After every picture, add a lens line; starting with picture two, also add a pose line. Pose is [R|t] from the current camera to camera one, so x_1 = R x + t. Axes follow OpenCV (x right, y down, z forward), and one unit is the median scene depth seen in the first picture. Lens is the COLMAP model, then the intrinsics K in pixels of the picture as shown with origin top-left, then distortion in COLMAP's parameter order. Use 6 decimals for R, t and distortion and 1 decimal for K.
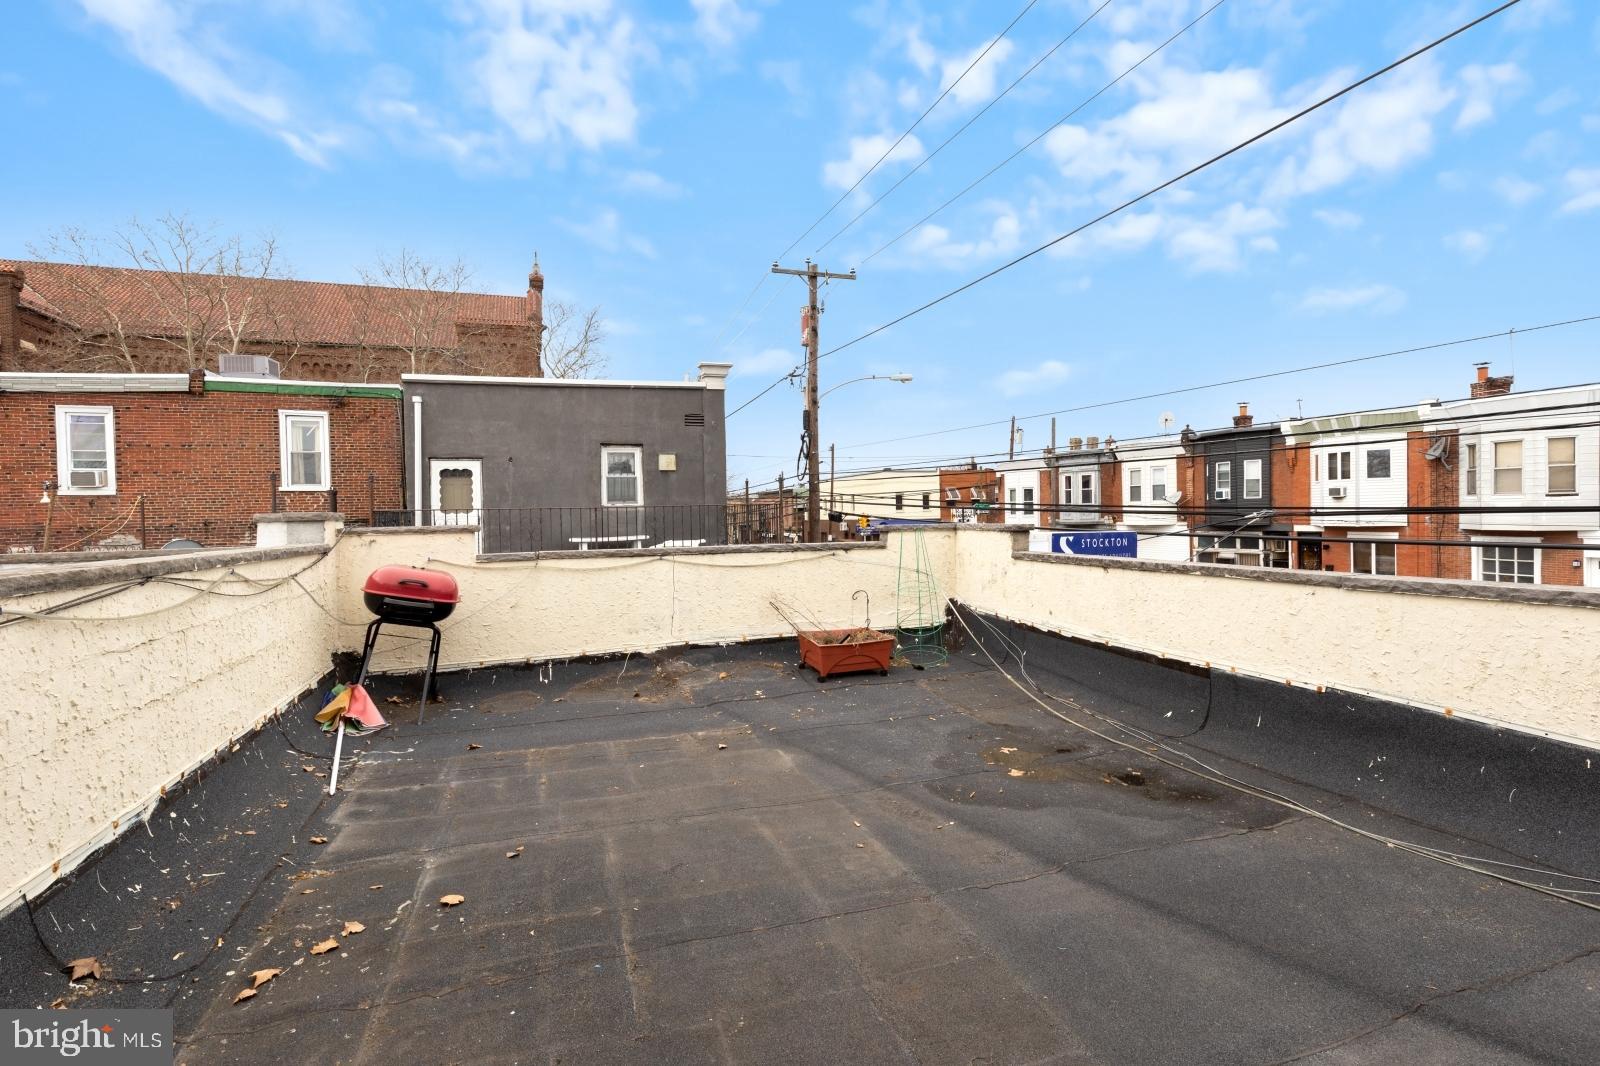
lens RADIAL K [[741.5, 0, 796.3], [0, 741.5, 508.8], [0, 0, 1]] dist [0.002773, -0.001595]
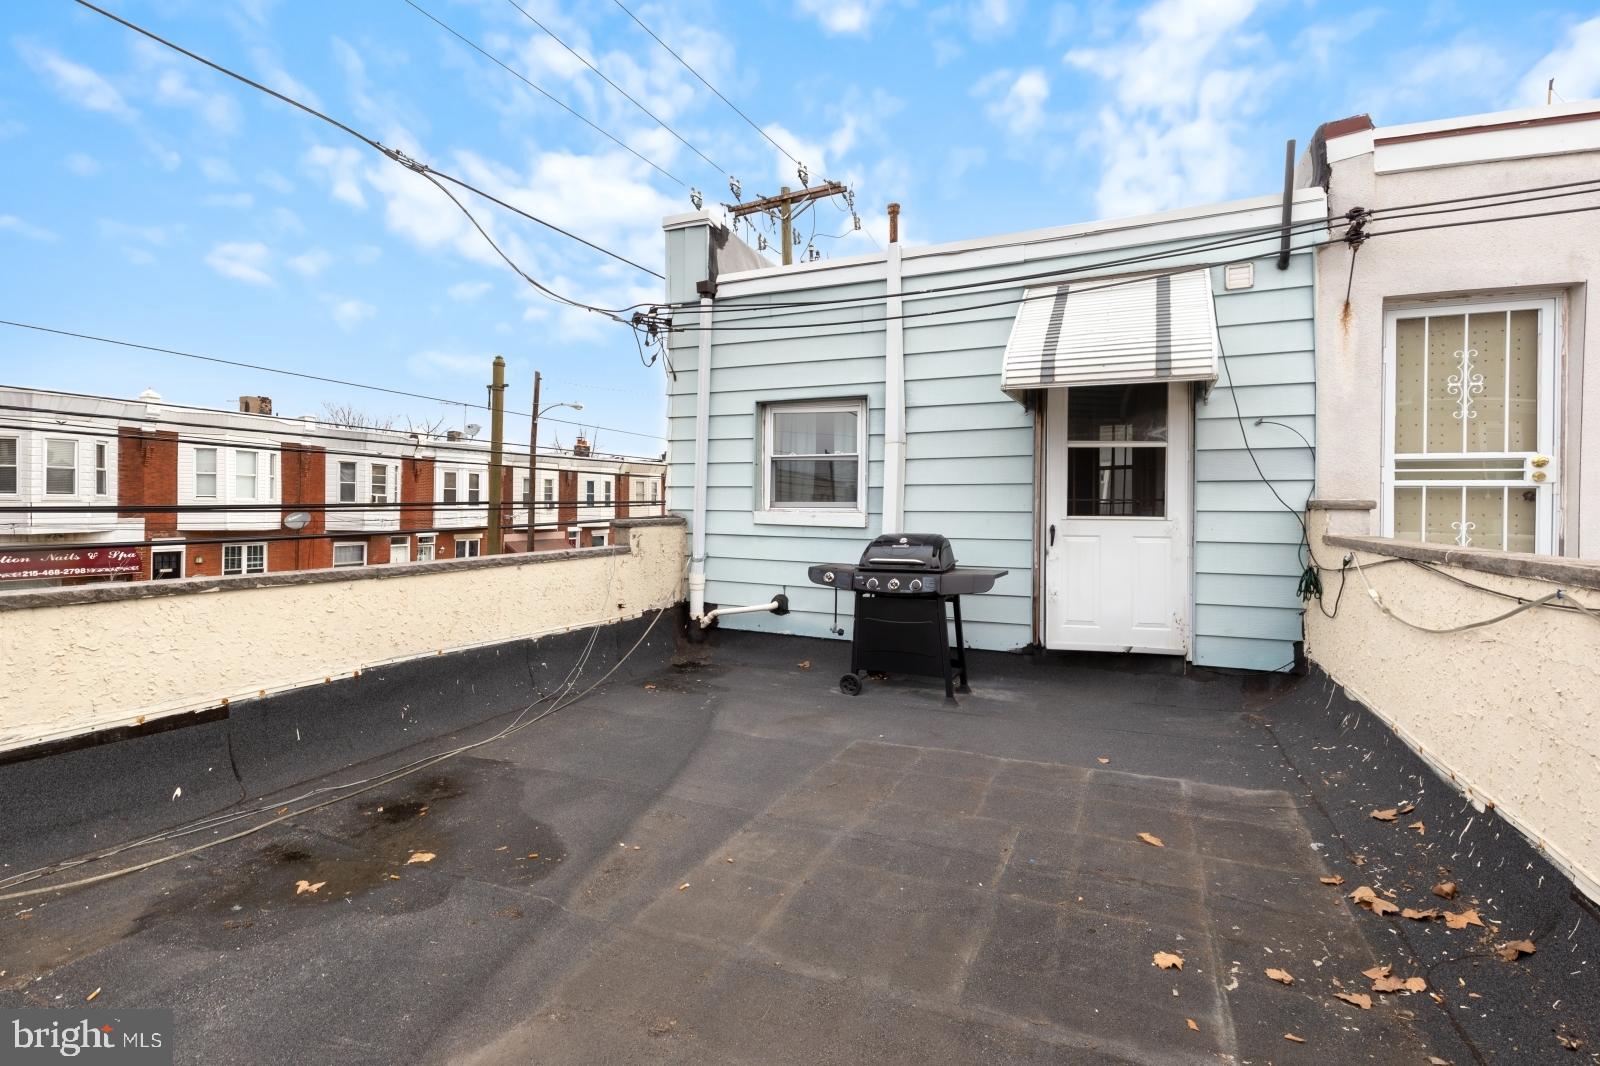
lens RADIAL K [[741.5, 0, 796.3], [0, 741.5, 508.8], [0, 0, 1]] dist [0.002773, -0.001595]
pose [[-0.729121, 0.008923, 0.684327, -0.532501], [-0.001230, 0.999896, -0.014348, 0.014256], [-0.684384, -0.011303, -0.729035, 1.384785]]
